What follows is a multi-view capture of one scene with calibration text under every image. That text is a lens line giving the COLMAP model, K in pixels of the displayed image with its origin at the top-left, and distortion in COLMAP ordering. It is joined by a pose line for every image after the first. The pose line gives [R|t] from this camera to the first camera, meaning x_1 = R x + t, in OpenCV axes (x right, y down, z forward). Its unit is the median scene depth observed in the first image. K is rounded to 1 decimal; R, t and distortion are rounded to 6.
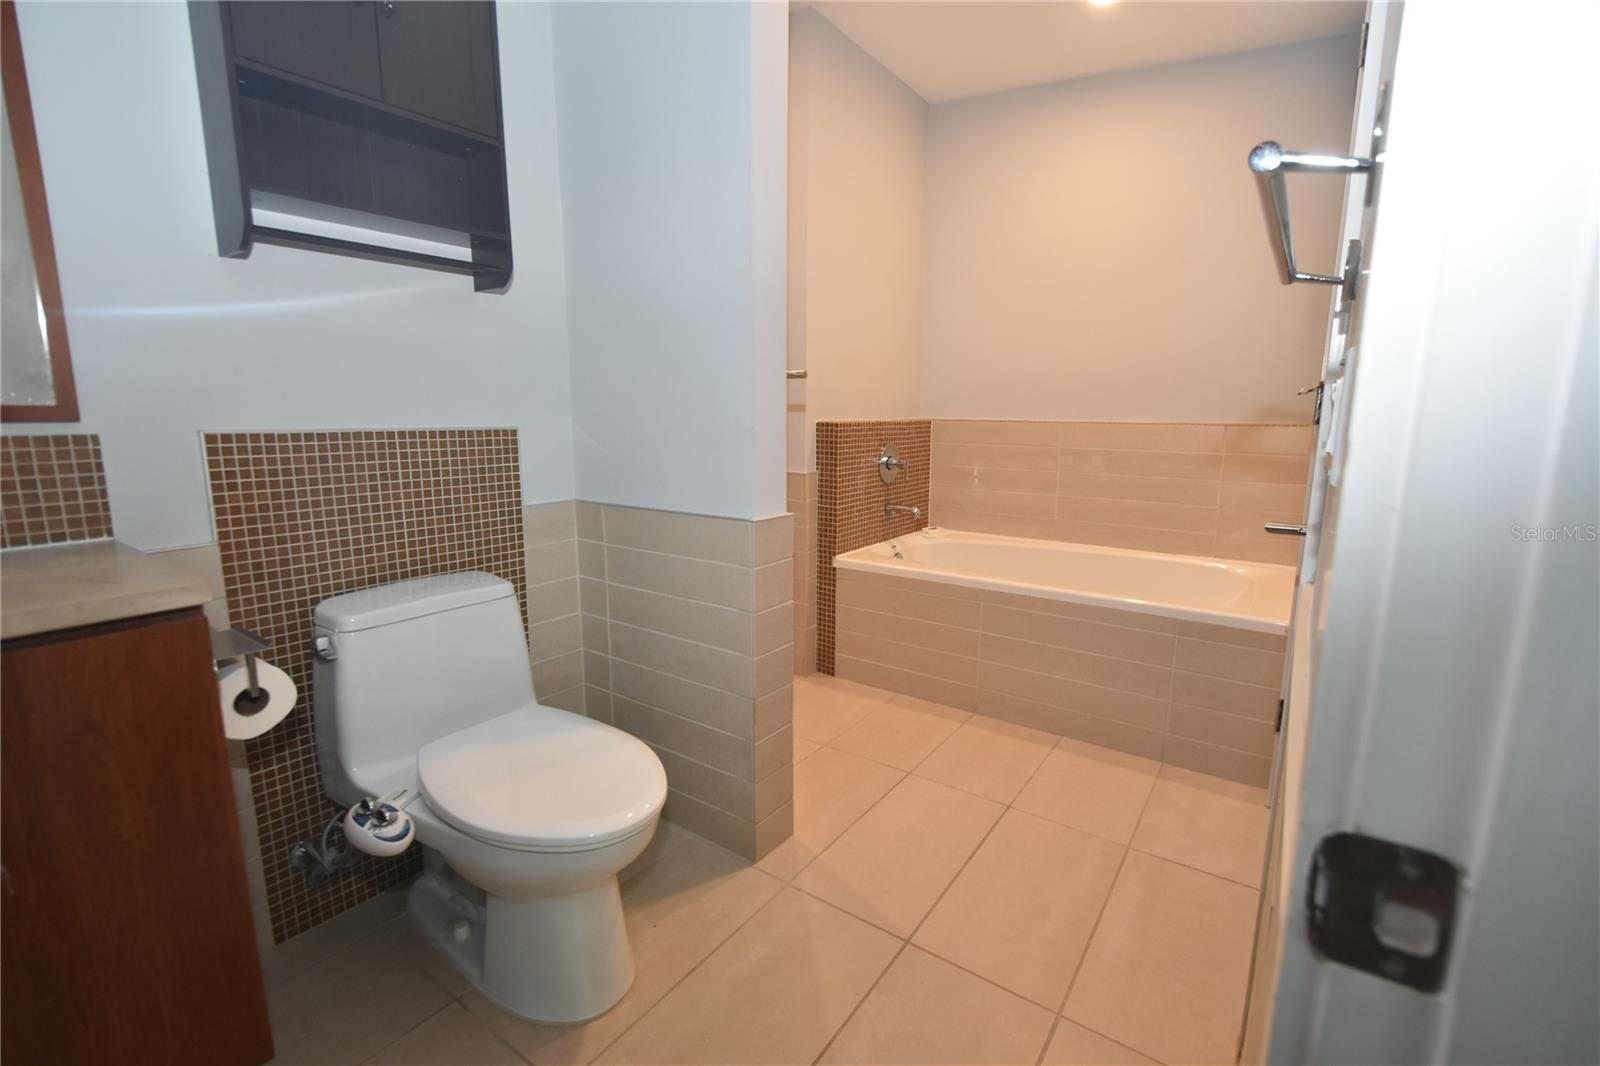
lens RADIAL K [[692.2, 0, 817.2], [0, 692.2, 526.6], [0, 0, 1]] dist [-0.000614, -0.004087]
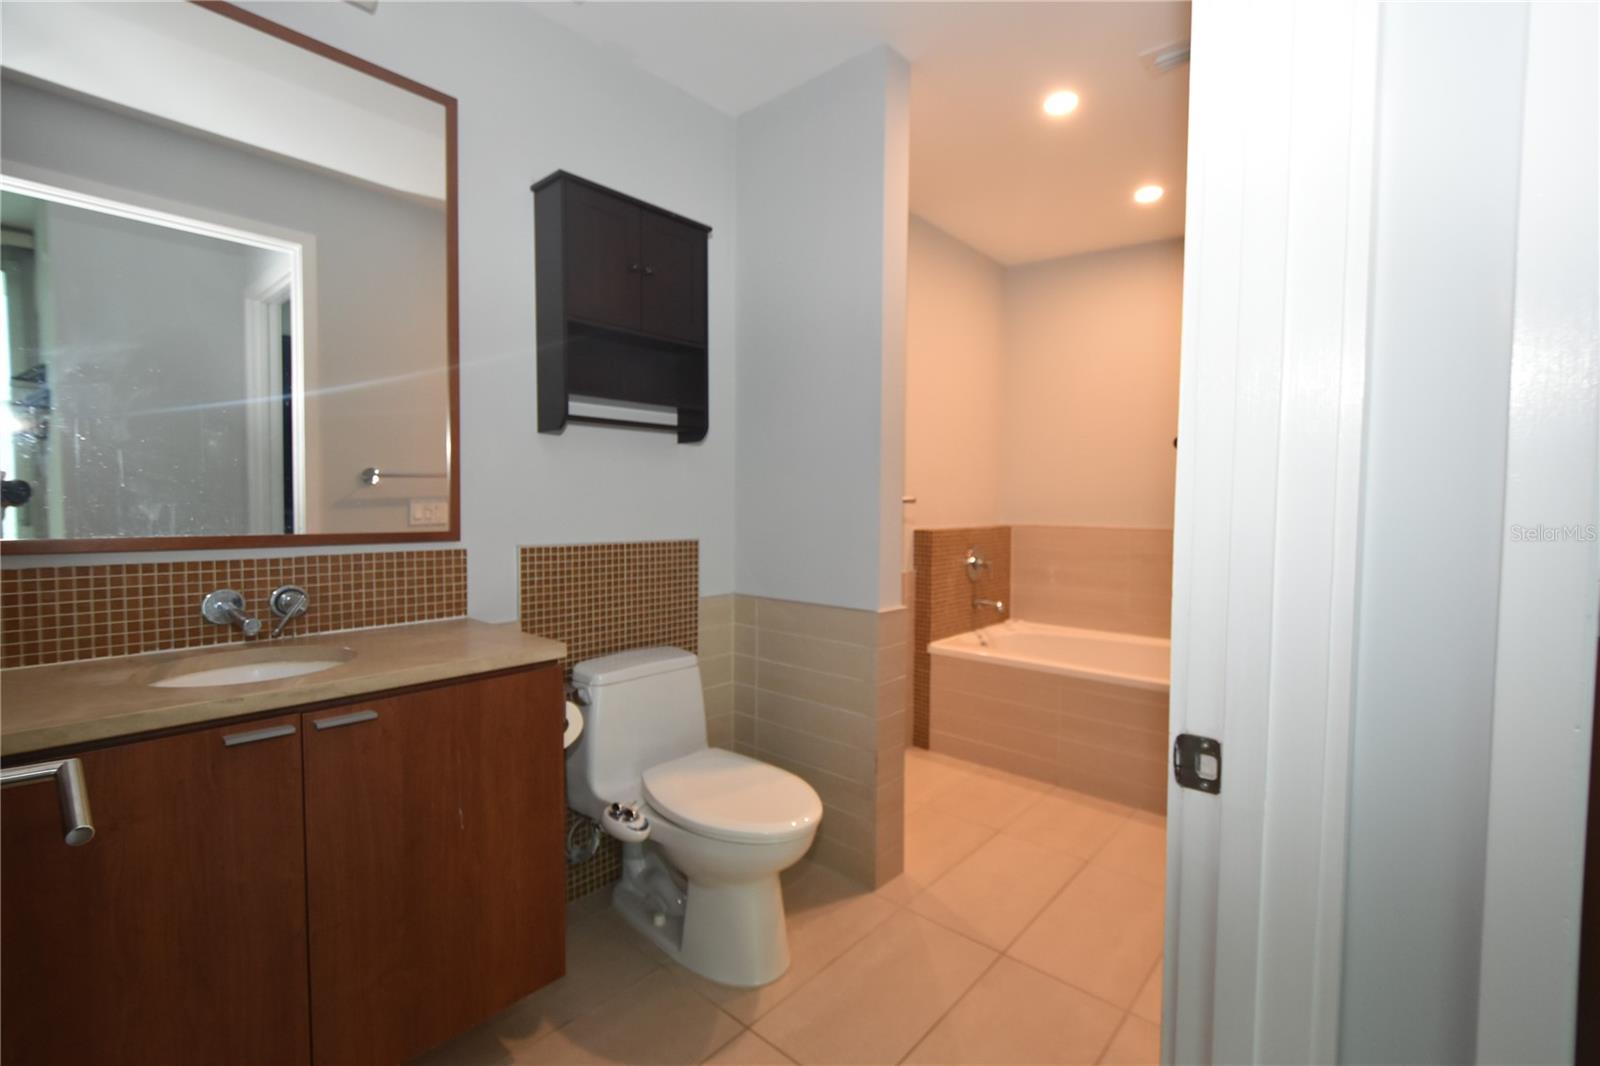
lens RADIAL K [[692.2, 0, 817.2], [0, 692.2, 526.6], [0, 0, 1]] dist [-0.000614, -0.004087]
pose [[0.994116, 0.002963, -0.108277, -0.062982], [-0.017076, 0.991413, -0.129648, 0.003739], [0.106963, 0.130734, 0.985631, -0.334338]]
